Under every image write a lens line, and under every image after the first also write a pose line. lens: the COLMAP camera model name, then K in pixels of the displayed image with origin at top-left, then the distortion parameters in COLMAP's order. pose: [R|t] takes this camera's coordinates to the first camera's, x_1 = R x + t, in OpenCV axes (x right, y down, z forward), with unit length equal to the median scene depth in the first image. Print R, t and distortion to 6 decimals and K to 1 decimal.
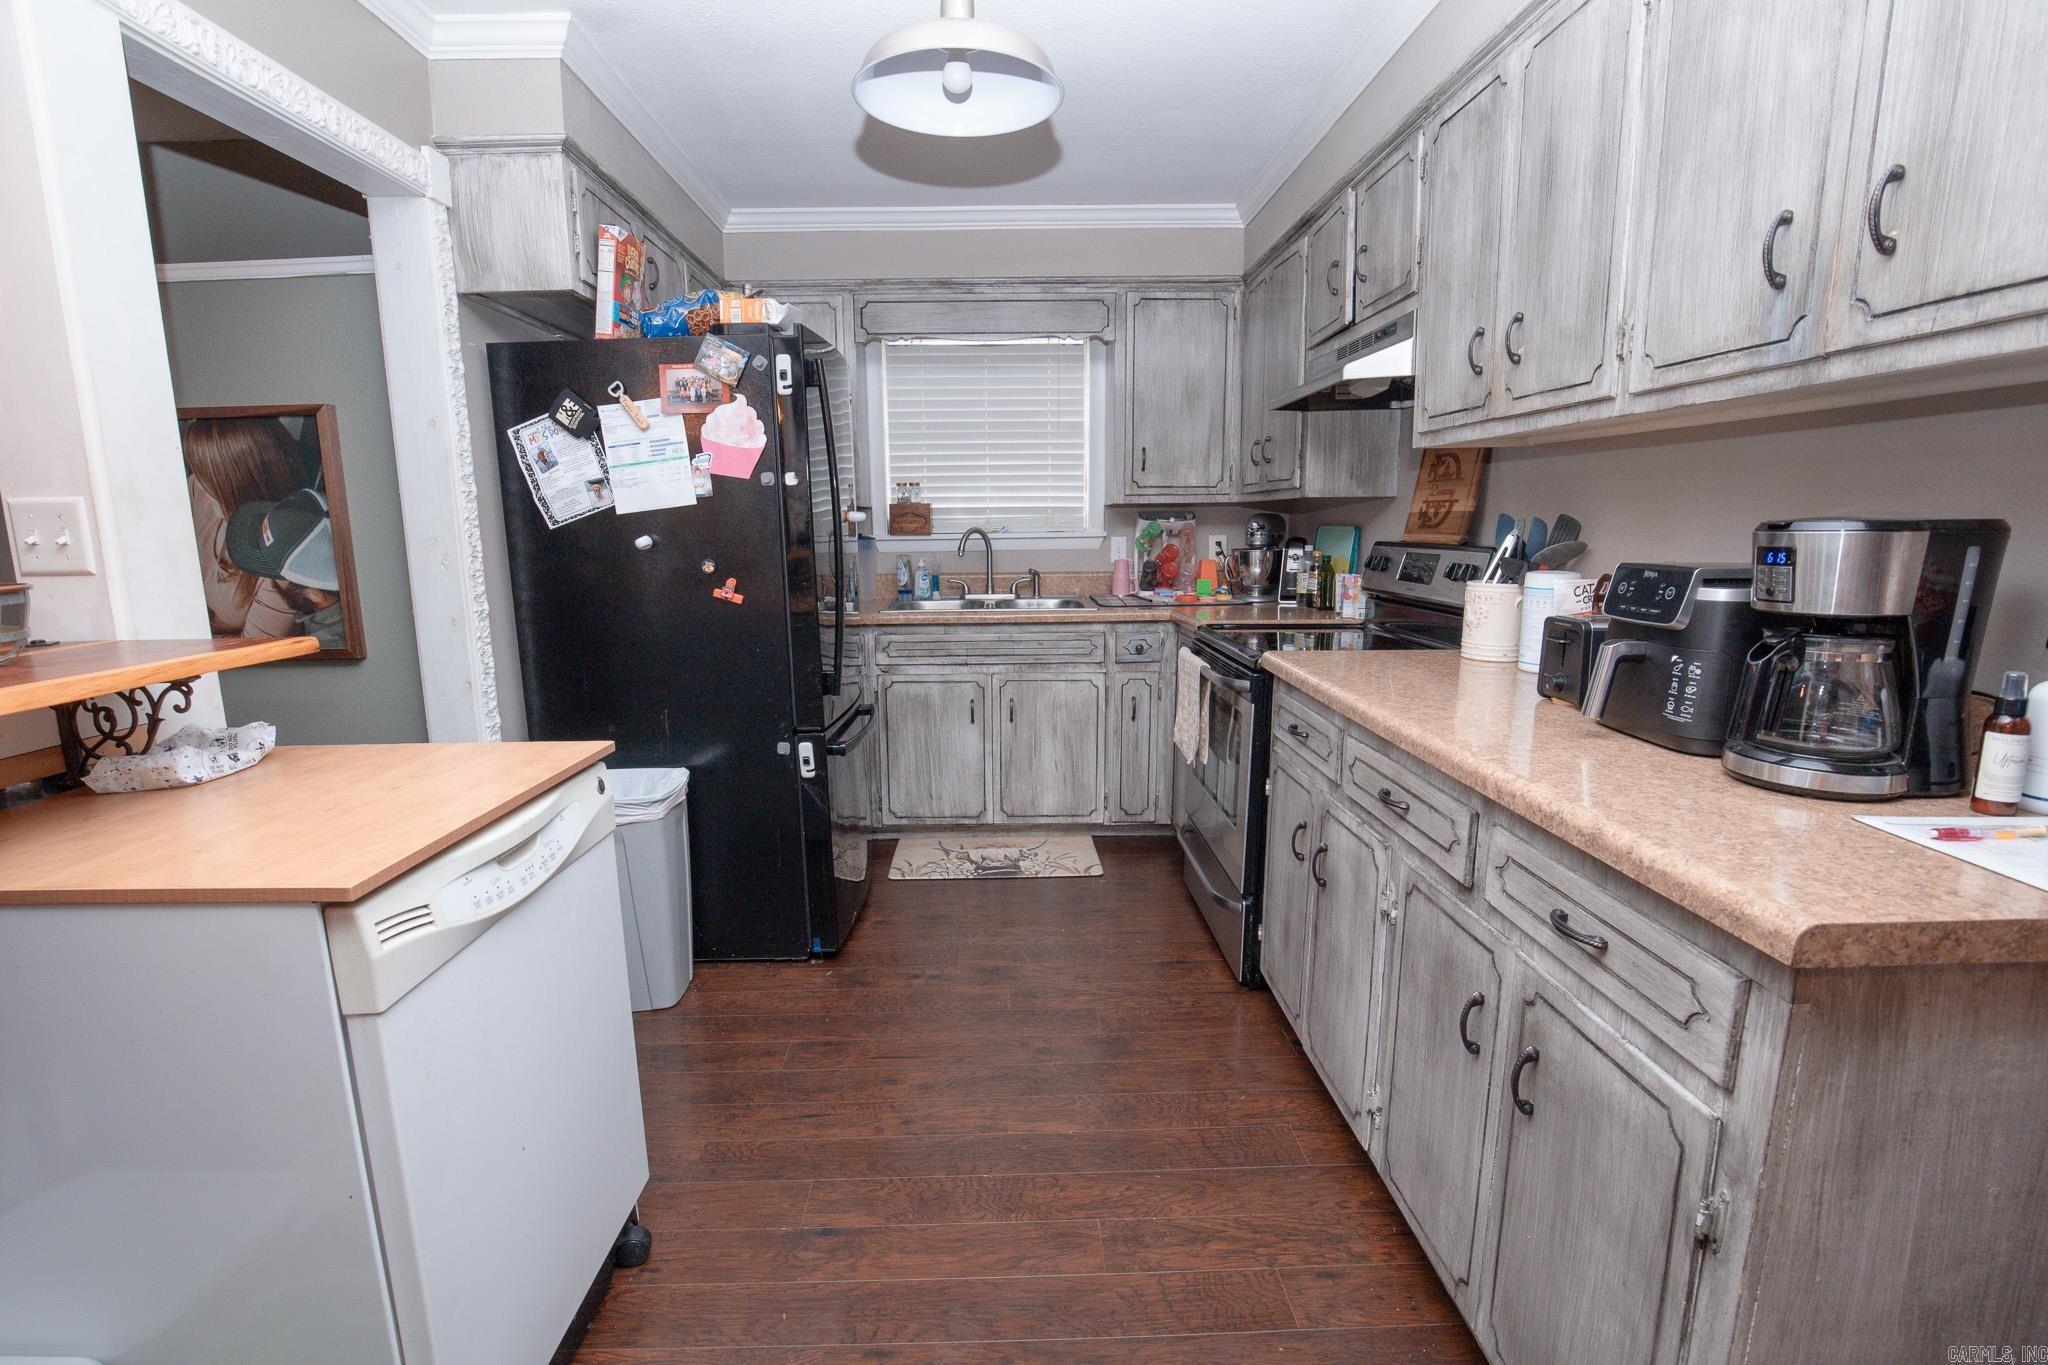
lens RADIAL K [[984.6, 0, 1019.9], [0, 984.6, 674.4], [0, 0, 1]] dist [-0.036490, 0.003553]
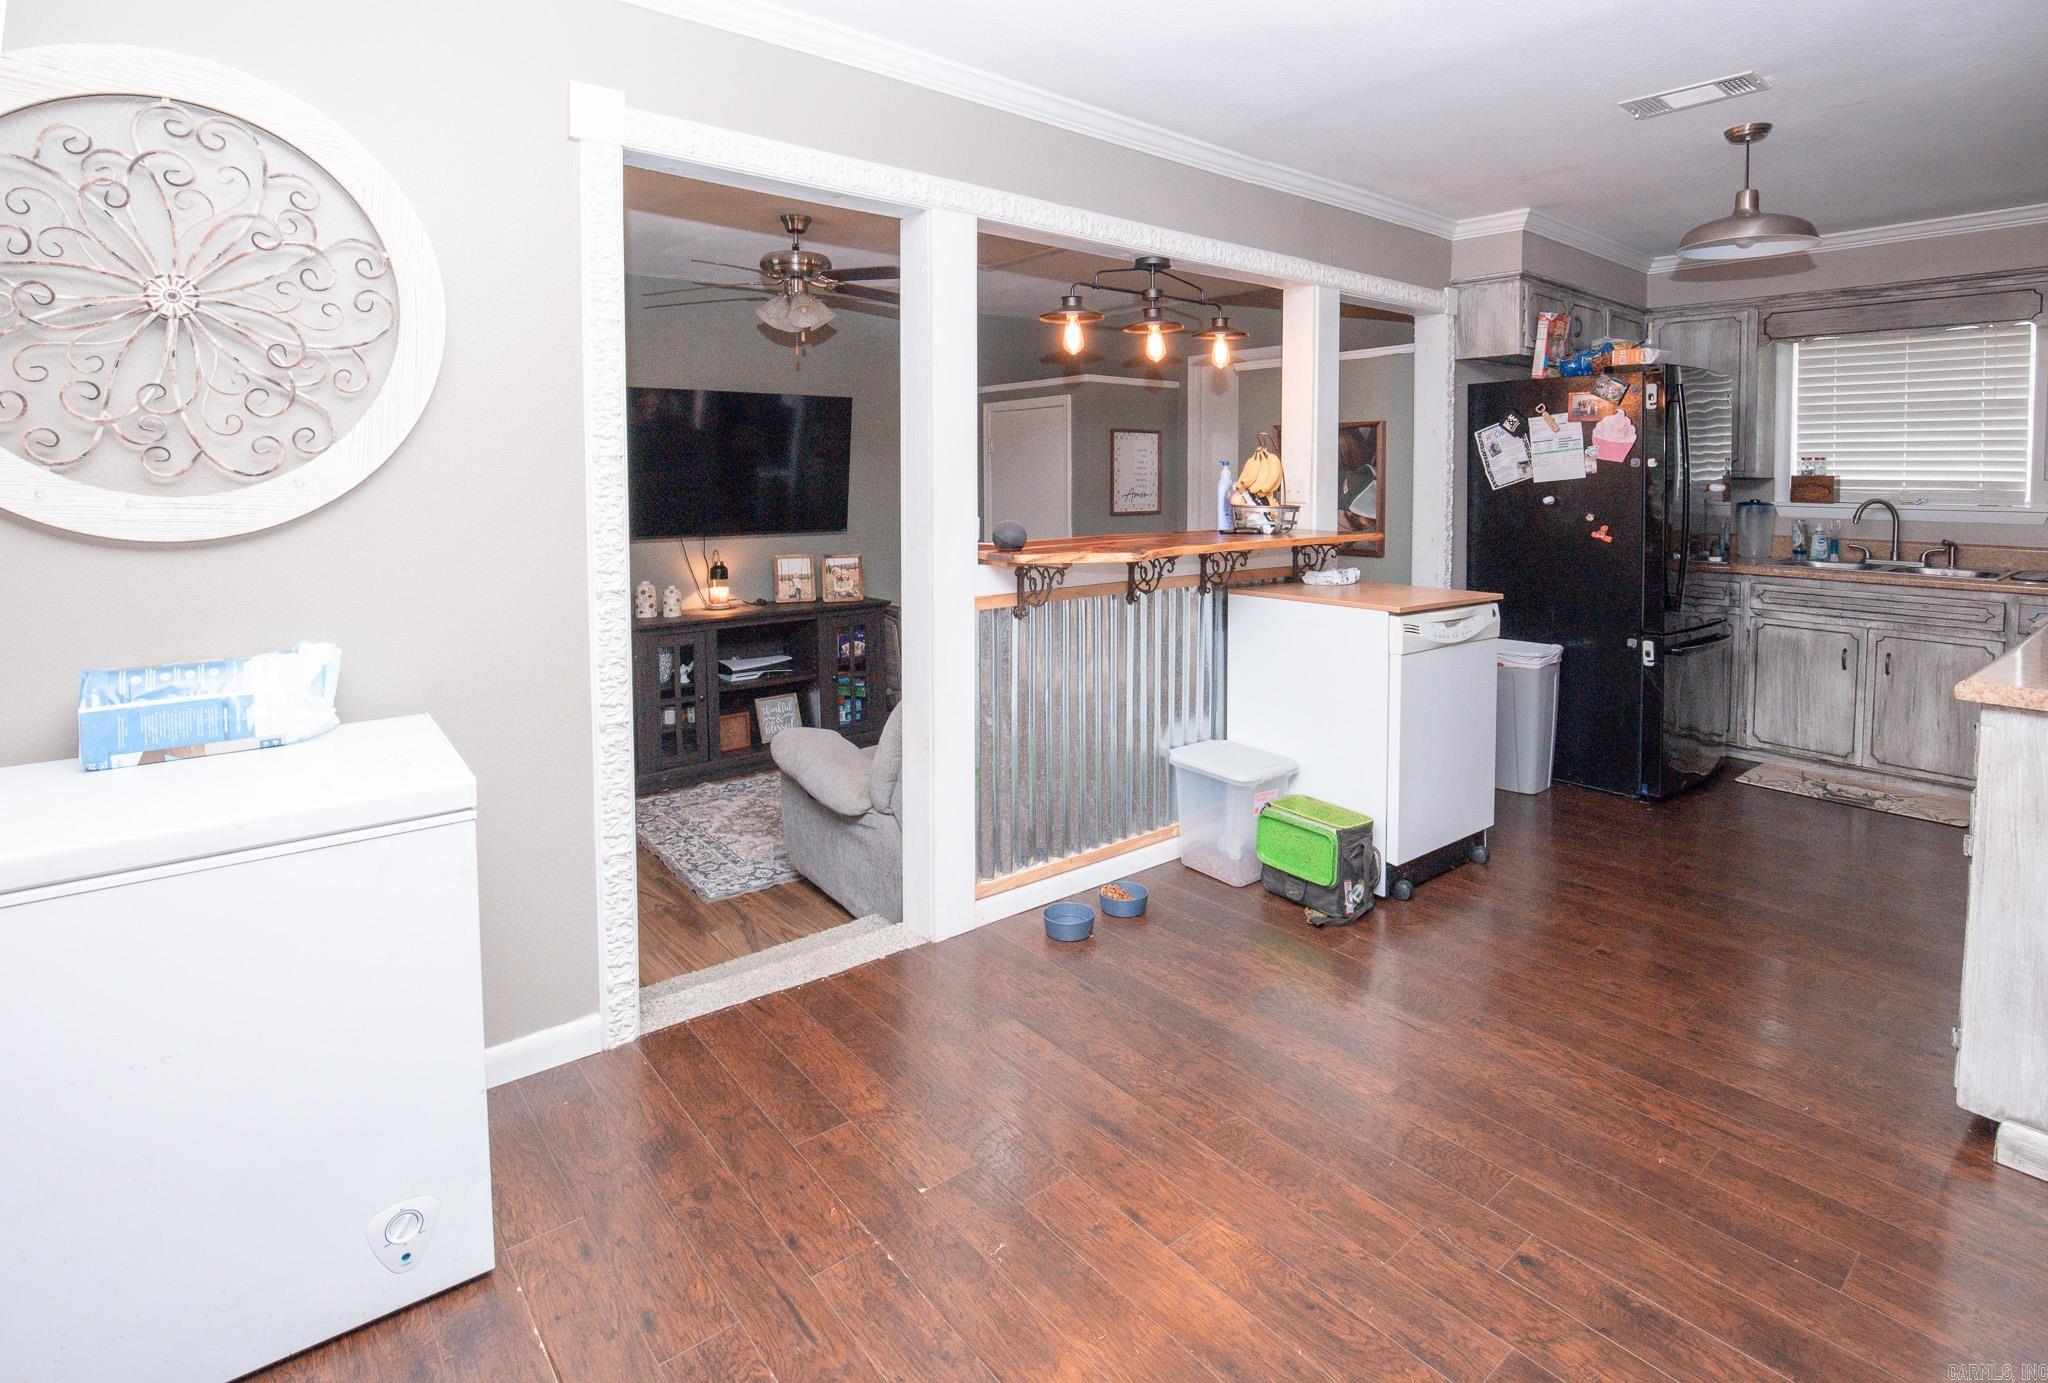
lens RADIAL K [[984.6, 0, 1037.6], [0, 984.6, 527.4], [0, 0, 1]] dist [-0.036490, 0.003553]
pose [[0.619988, 0.058105, -0.782457, 0.347745], [-0.136975, 0.989955, -0.035020, 0.079999], [0.772563, 0.128889, 0.621719, -0.635157]]
